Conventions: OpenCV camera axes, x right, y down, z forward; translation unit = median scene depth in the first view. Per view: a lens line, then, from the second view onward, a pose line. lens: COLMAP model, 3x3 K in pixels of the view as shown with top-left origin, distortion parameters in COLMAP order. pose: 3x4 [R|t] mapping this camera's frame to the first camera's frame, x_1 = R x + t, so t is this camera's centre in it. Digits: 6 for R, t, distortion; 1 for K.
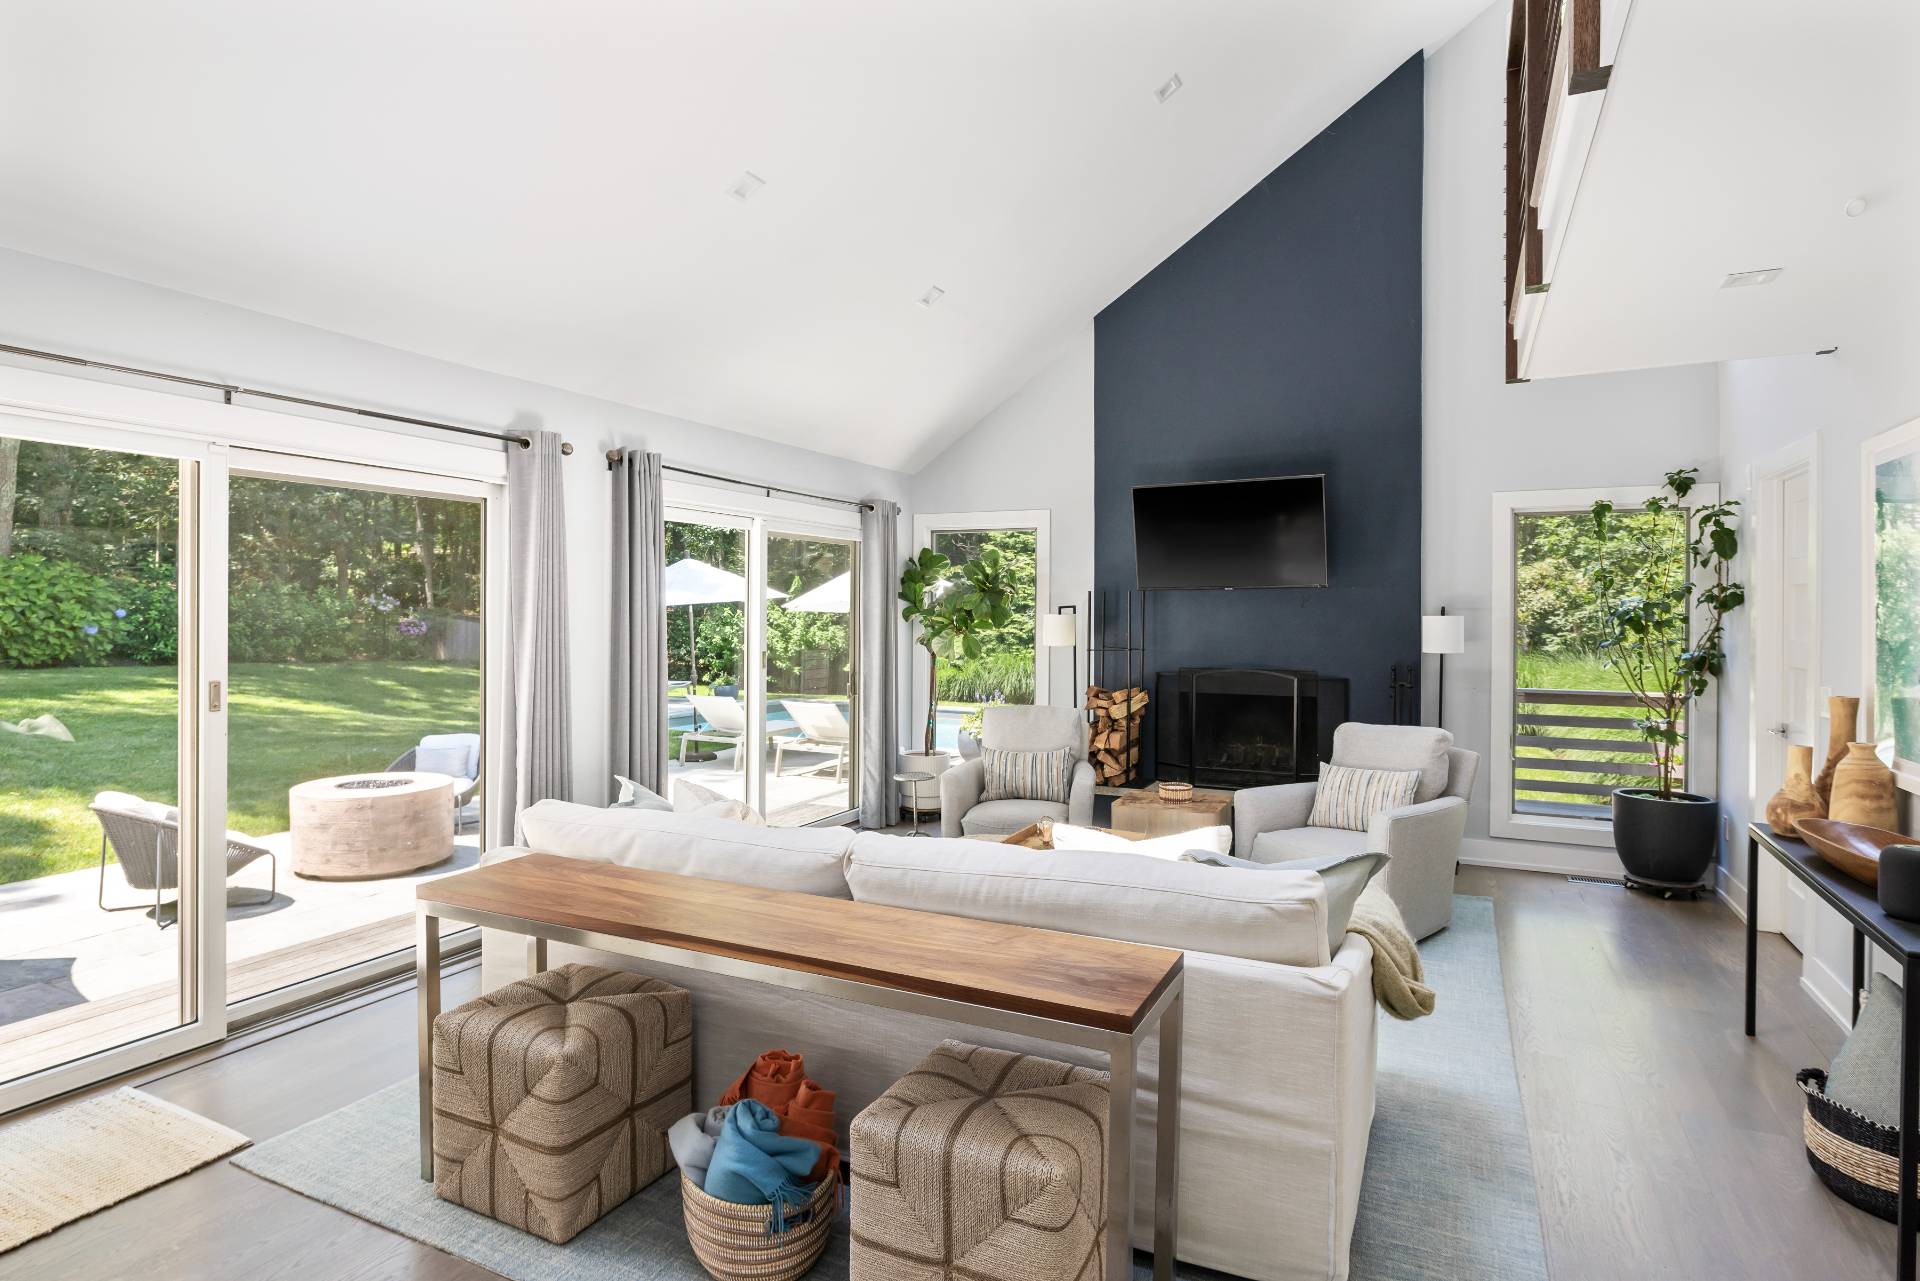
lens RADIAL K [[1038.2, 0, 958.4], [0, 1038.2, 629.3], [0, 0, 1]] dist [-0.001188, -0.000019]
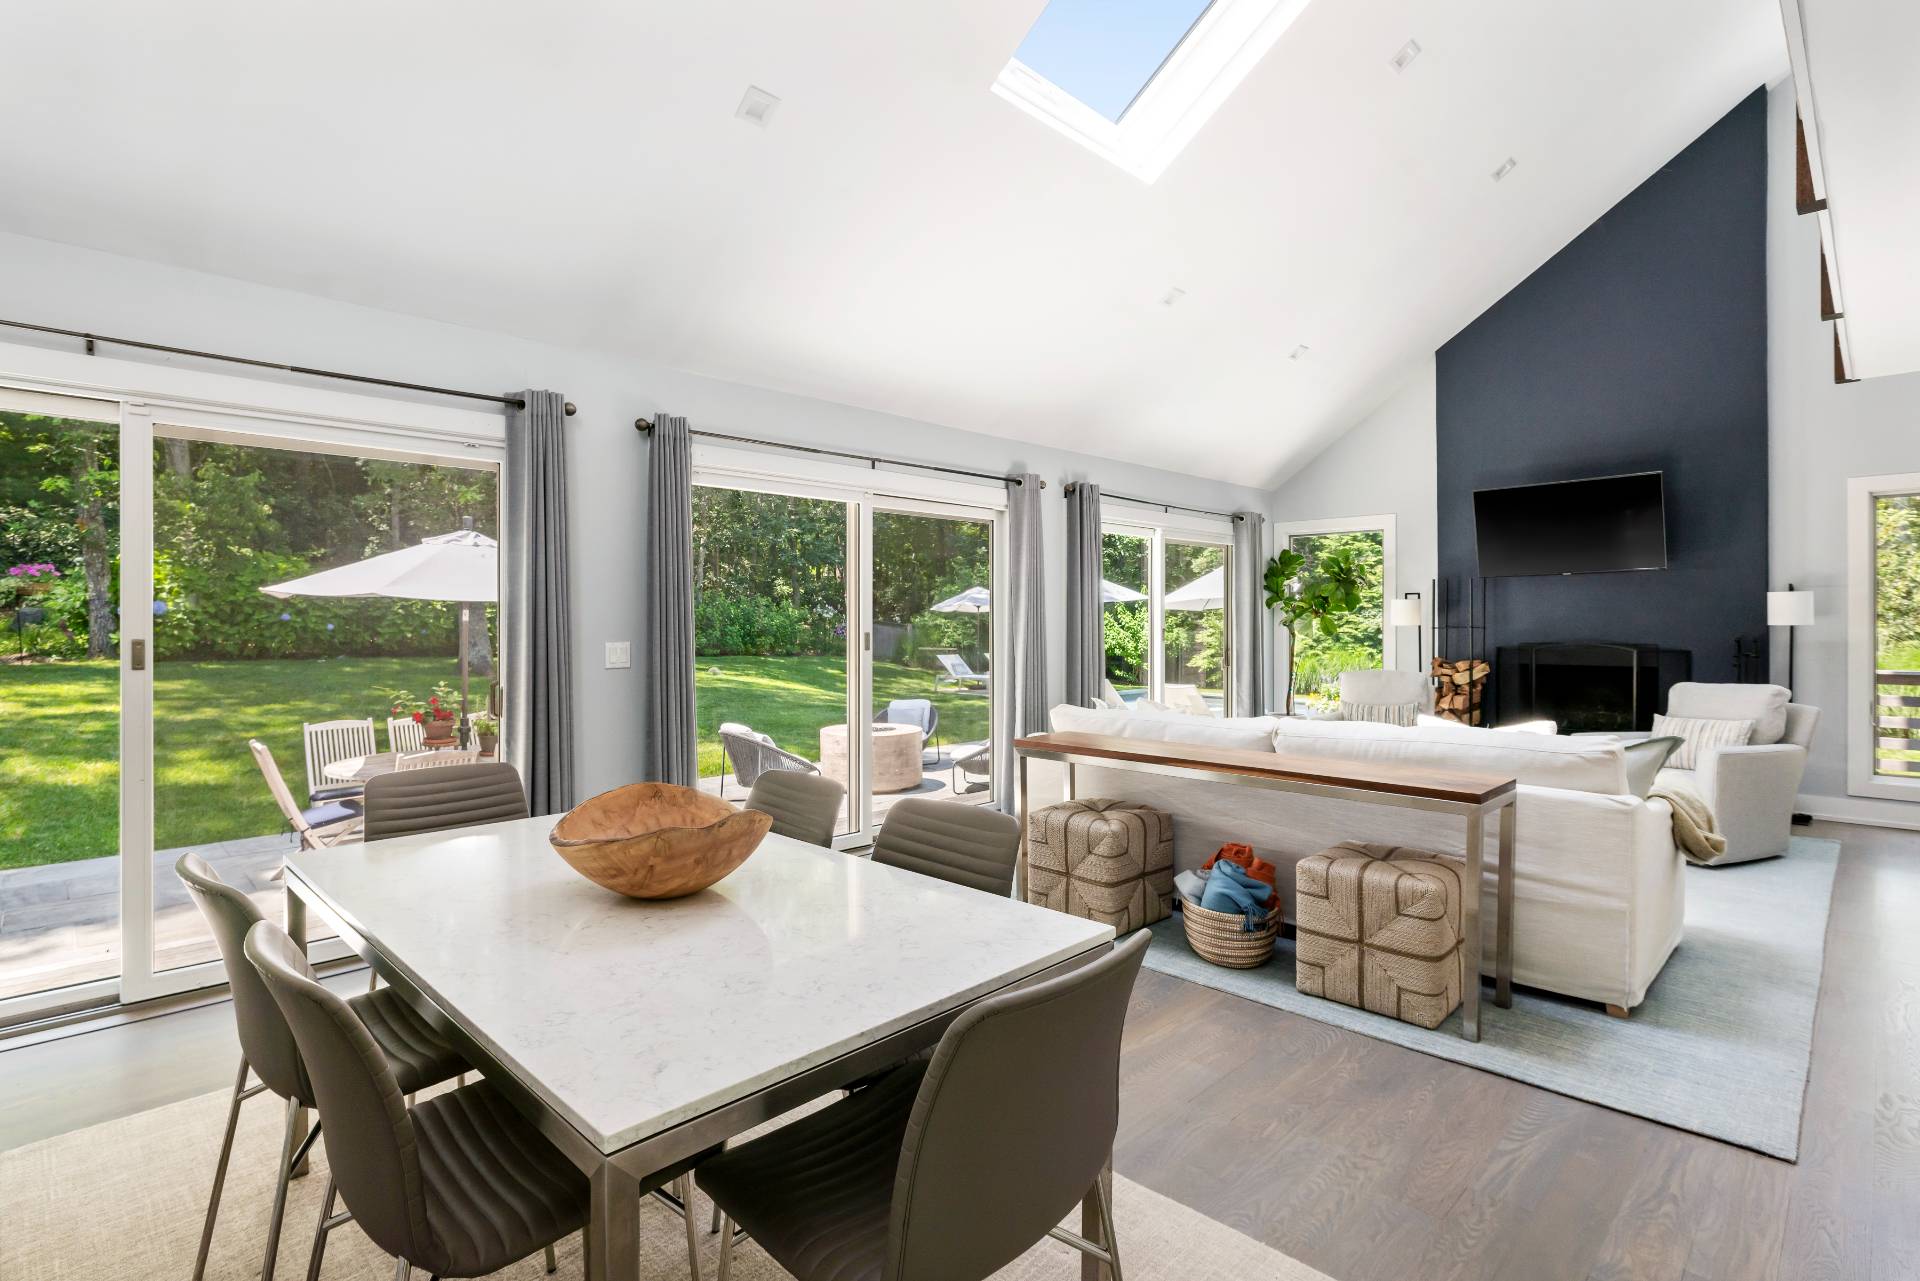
lens RADIAL K [[923.0, 0, 963.5], [0, 923.0, 625.0], [0, 0, 1]] dist [0.000534, 0.000055]
pose [[0.943957, -0.005485, -0.330024, -0.048016], [0.001496, 0.999923, -0.012340, 0.039277], [0.330066, 0.011155, 0.943892, -0.259101]]
